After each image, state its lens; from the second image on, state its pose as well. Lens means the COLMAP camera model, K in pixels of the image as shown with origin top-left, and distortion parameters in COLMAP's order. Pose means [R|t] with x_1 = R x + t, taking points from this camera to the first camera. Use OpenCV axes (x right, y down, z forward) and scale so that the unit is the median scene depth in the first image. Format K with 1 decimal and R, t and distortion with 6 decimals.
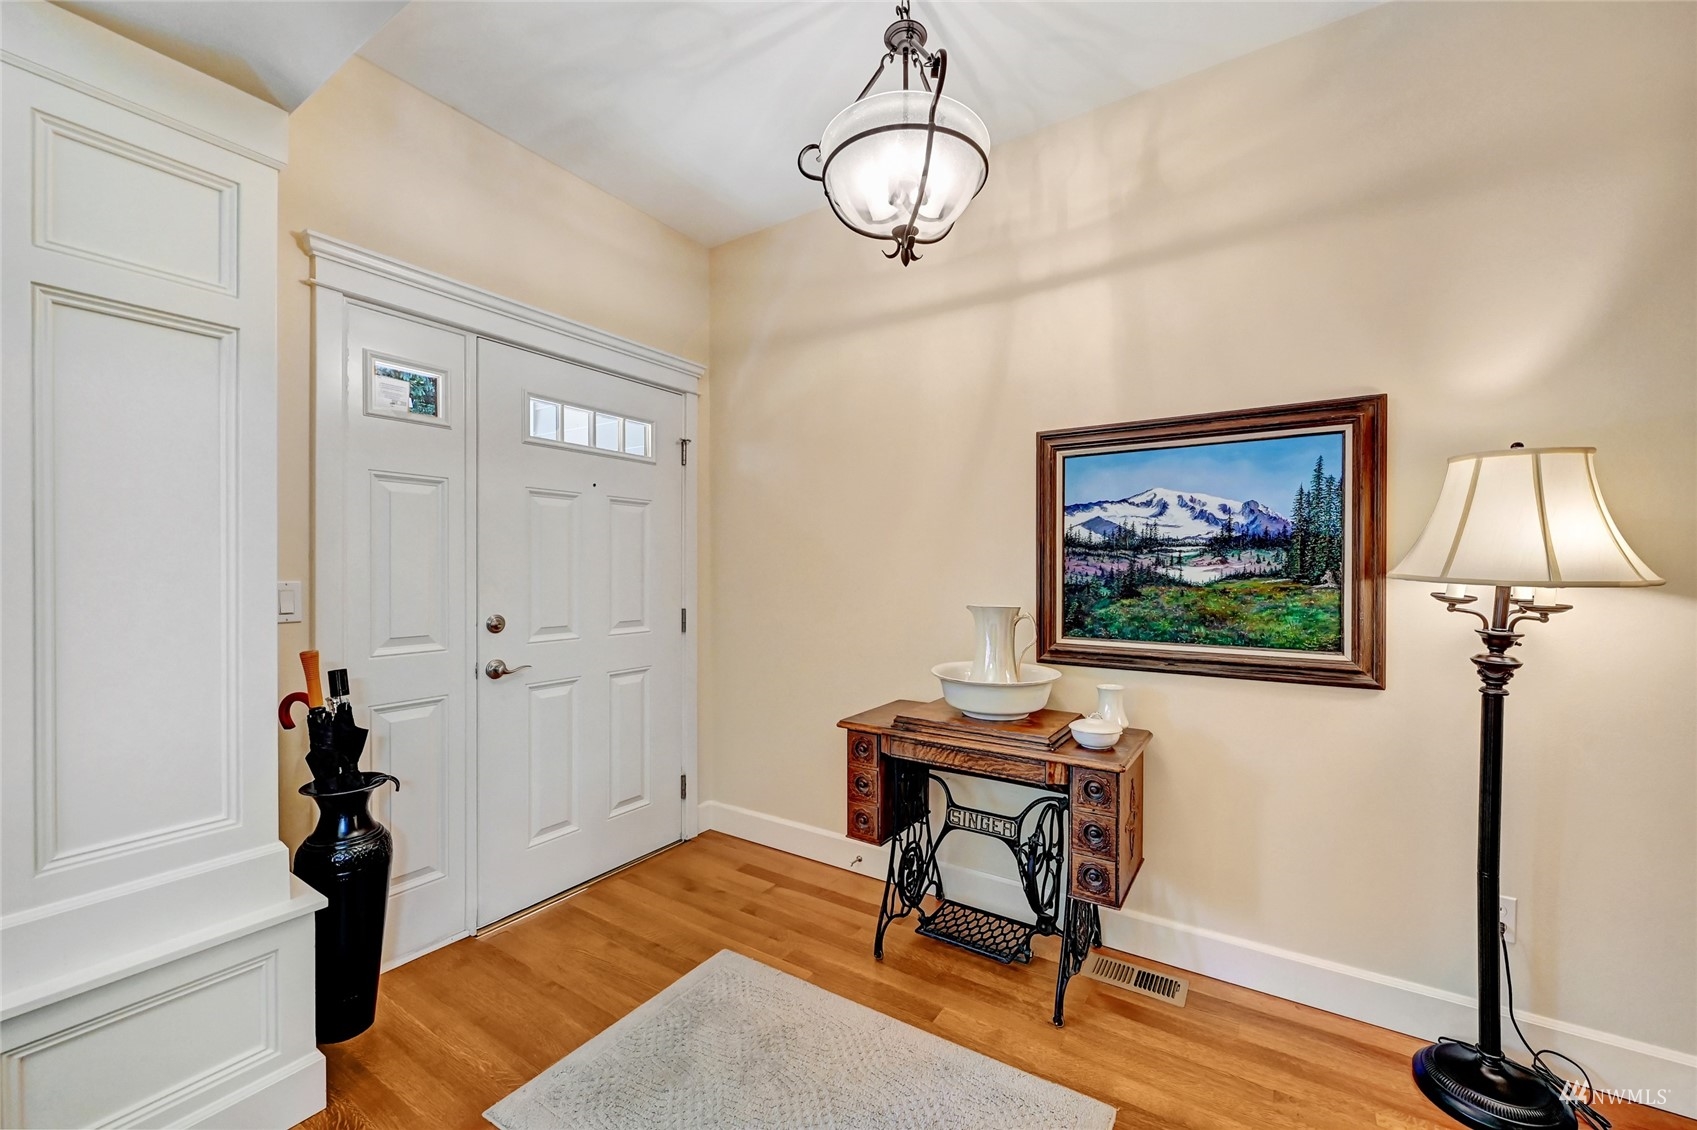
lens RADIAL K [[678.7, 0, 835.7], [0, 678.7, 568.0], [0, 0, 1]] dist [-0.001690, 0.000252]
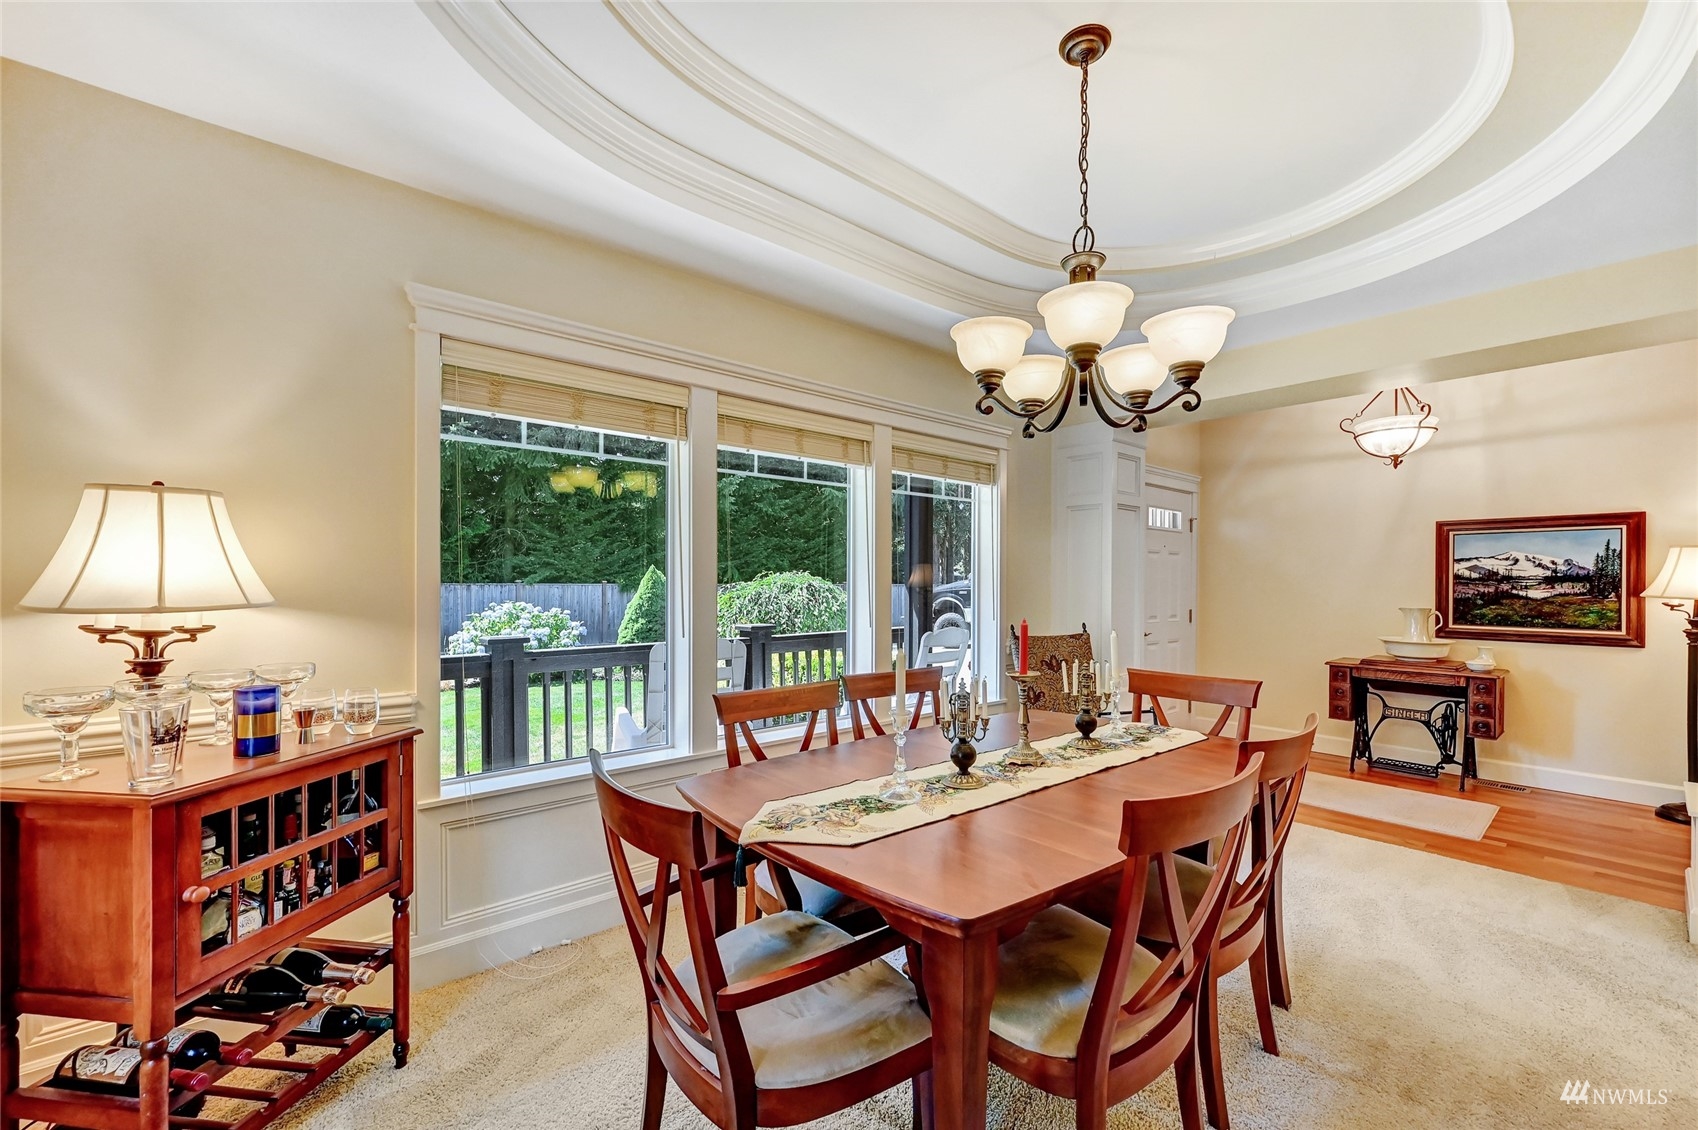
lens RADIAL K [[679.1, 0, 861.3], [0, 679.1, 581.2], [0, 0, 1]] dist [-0.001690, 0.000252]
pose [[0.963578, 0.005356, -0.267374, -0.881793], [-0.006605, 0.999971, -0.003772, -0.007527], [0.267346, 0.005400, 0.963585, -1.514066]]
